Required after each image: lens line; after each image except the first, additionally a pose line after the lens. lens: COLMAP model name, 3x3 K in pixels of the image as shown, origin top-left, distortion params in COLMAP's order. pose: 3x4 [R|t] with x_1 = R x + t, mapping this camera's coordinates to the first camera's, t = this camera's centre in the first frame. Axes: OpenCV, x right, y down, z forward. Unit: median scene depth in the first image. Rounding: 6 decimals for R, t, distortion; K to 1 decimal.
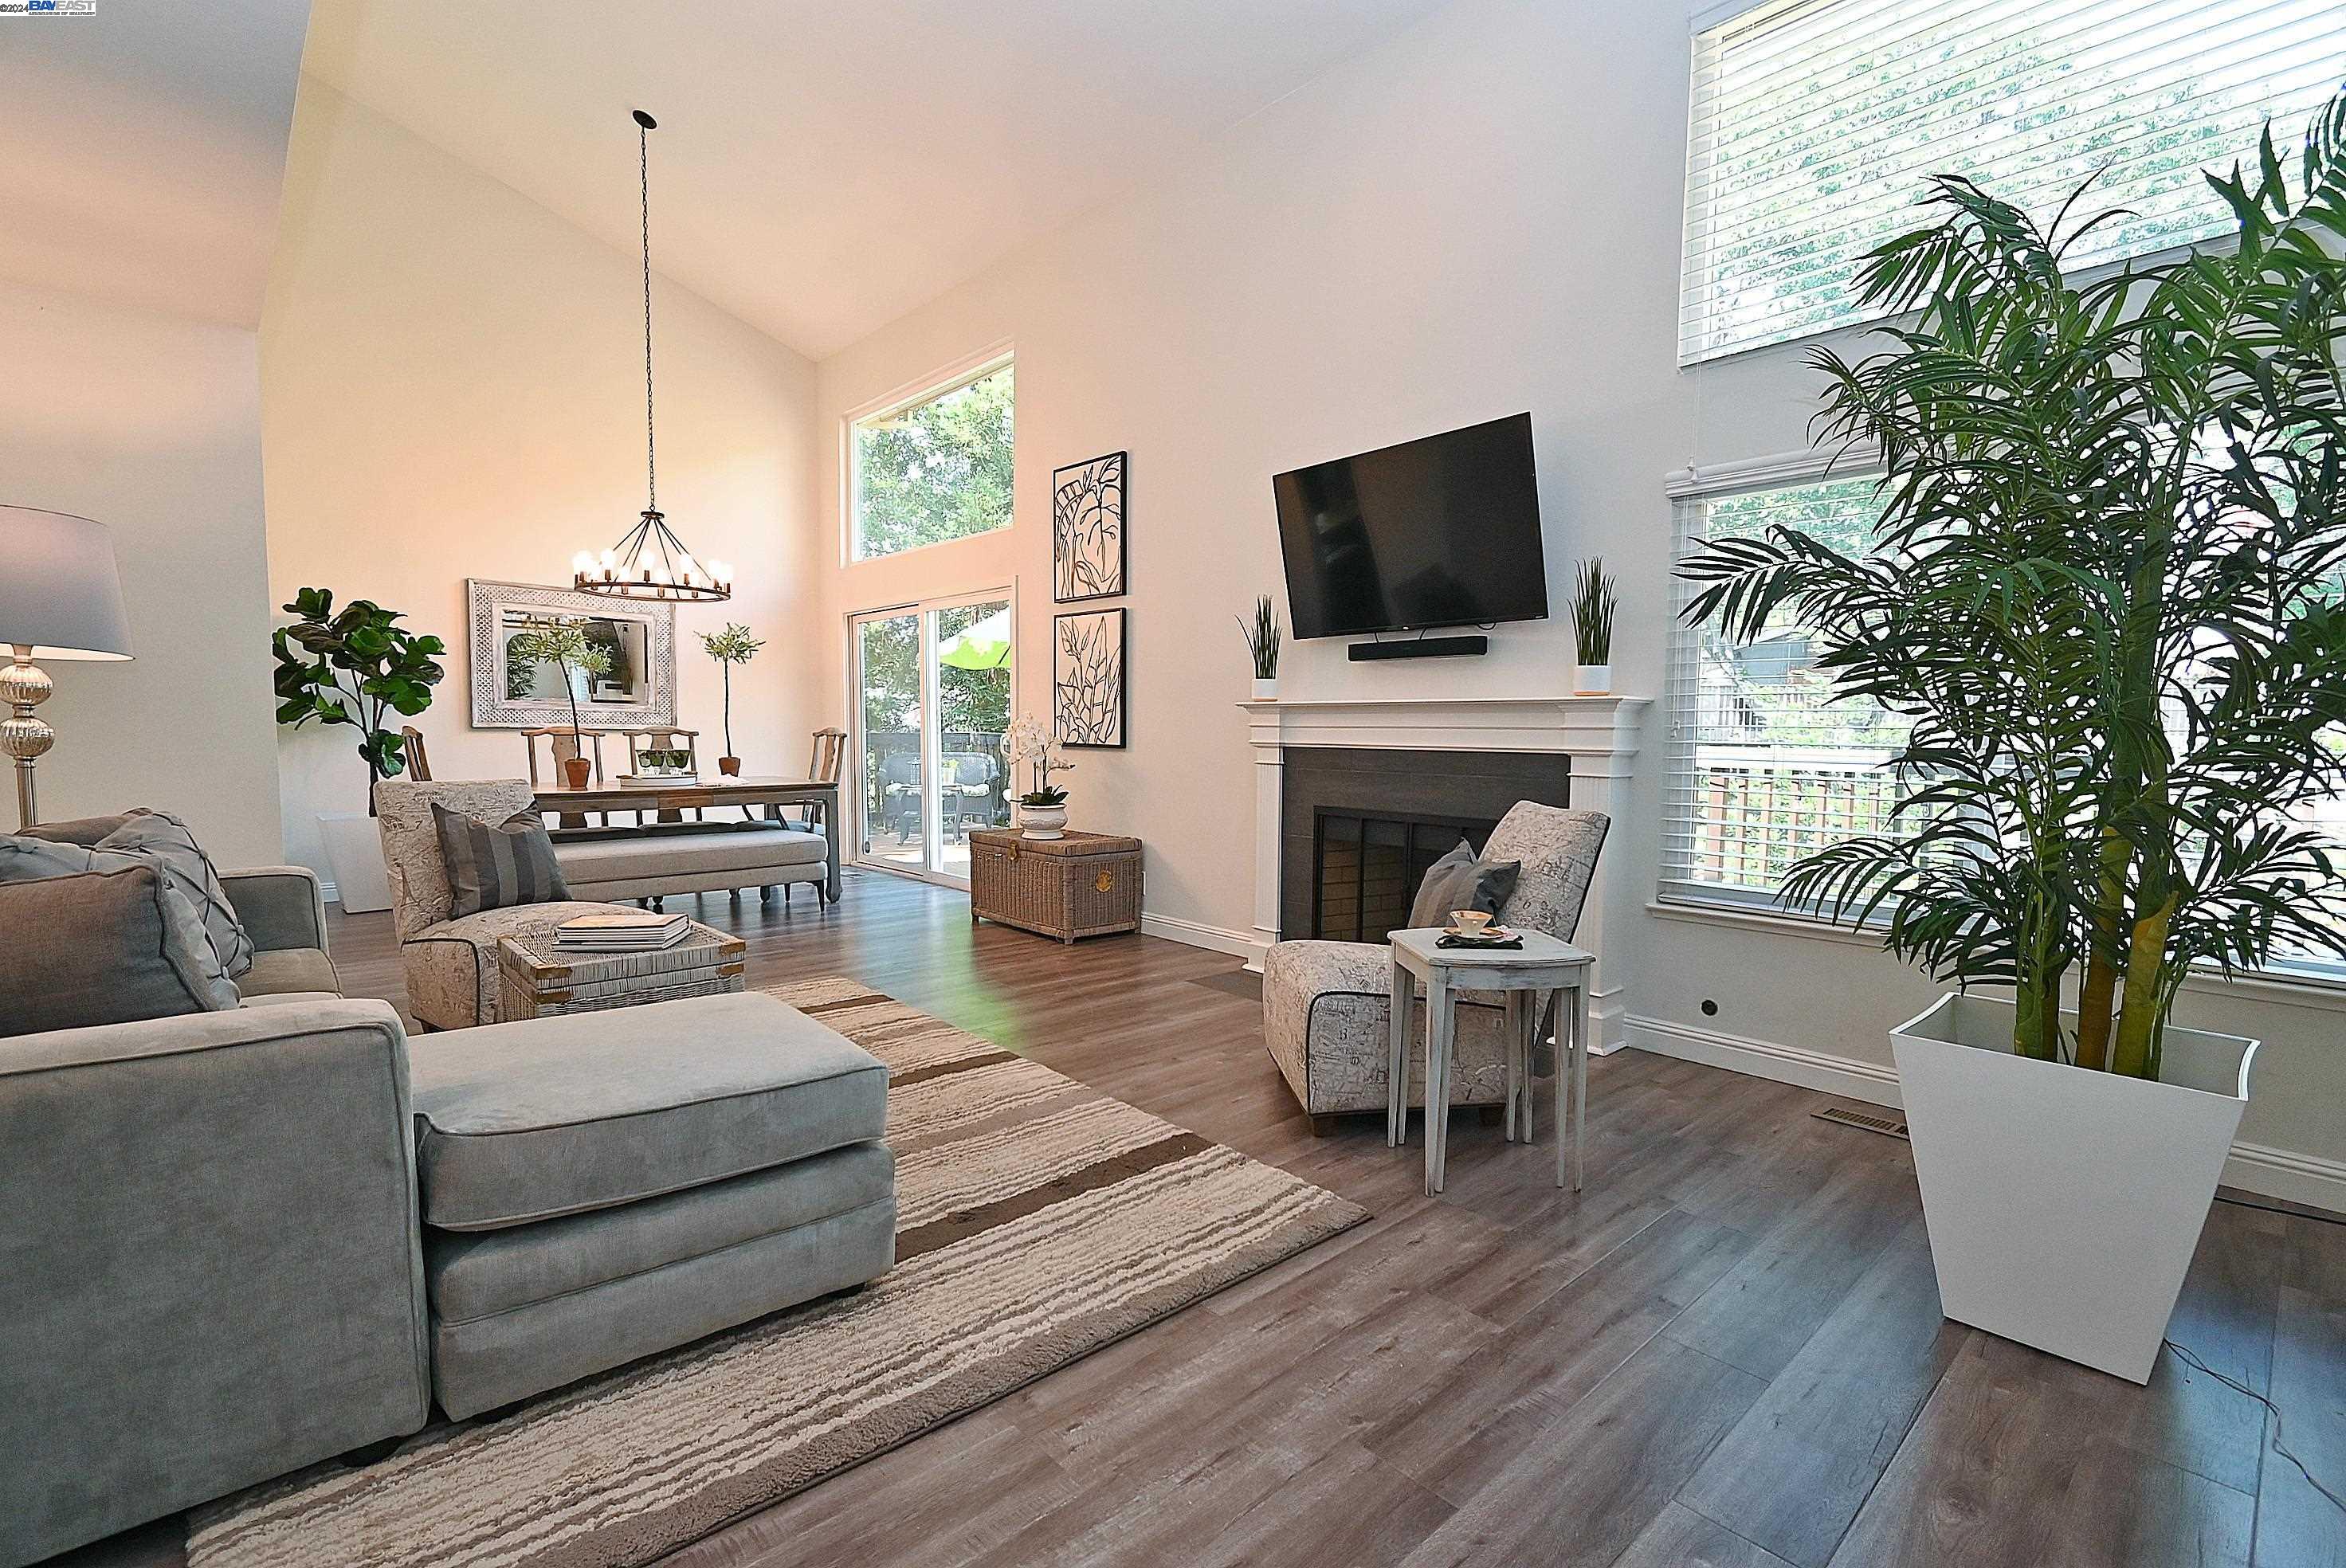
lens RADIAL K [[1051.6, 0, 1165.4], [0, 1051.6, 797.1], [0, 0, 1]] dist [0.009225, -0.003429]
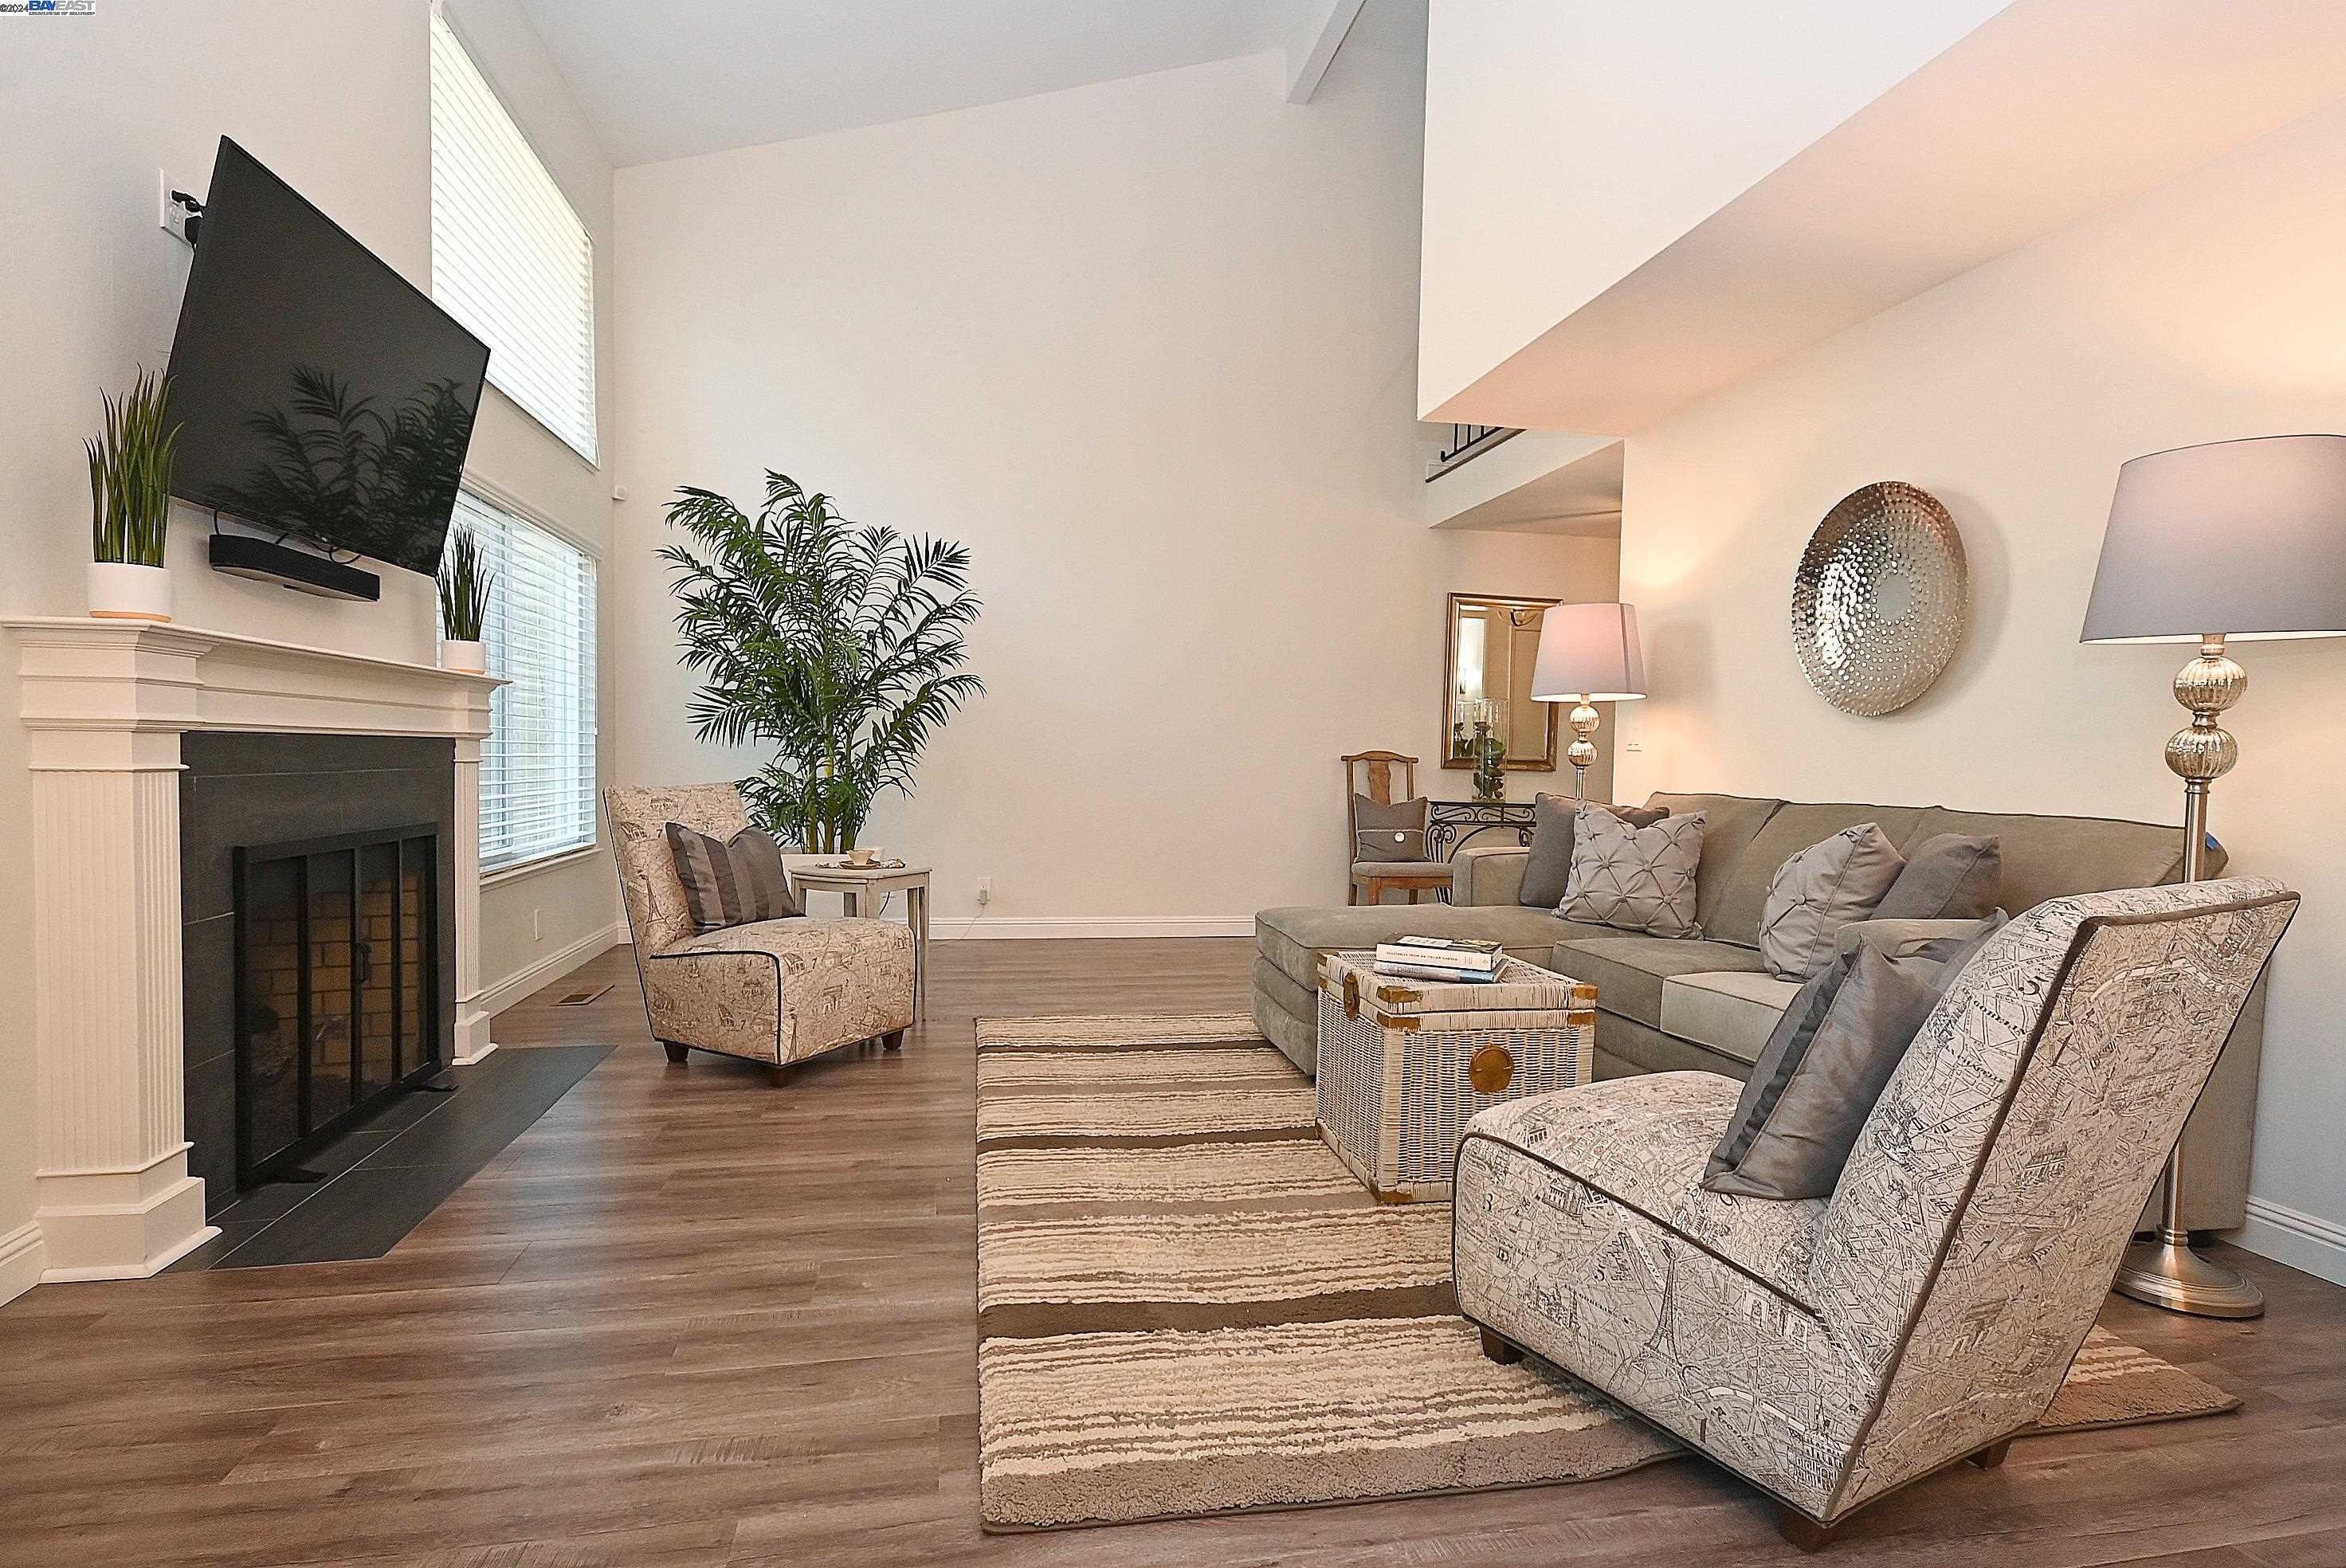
lens RADIAL K [[1158.8, 0, 1172.9], [0, 1158.8, 794.3], [0, 0, 1]] dist [0.008180, -0.002108]
pose [[-0.858238, -0.040848, 0.511624, -0.540427], [0.009450, 0.995401, 0.095325, -0.068384], [-0.513165, 0.086647, -0.853905, 1.292312]]
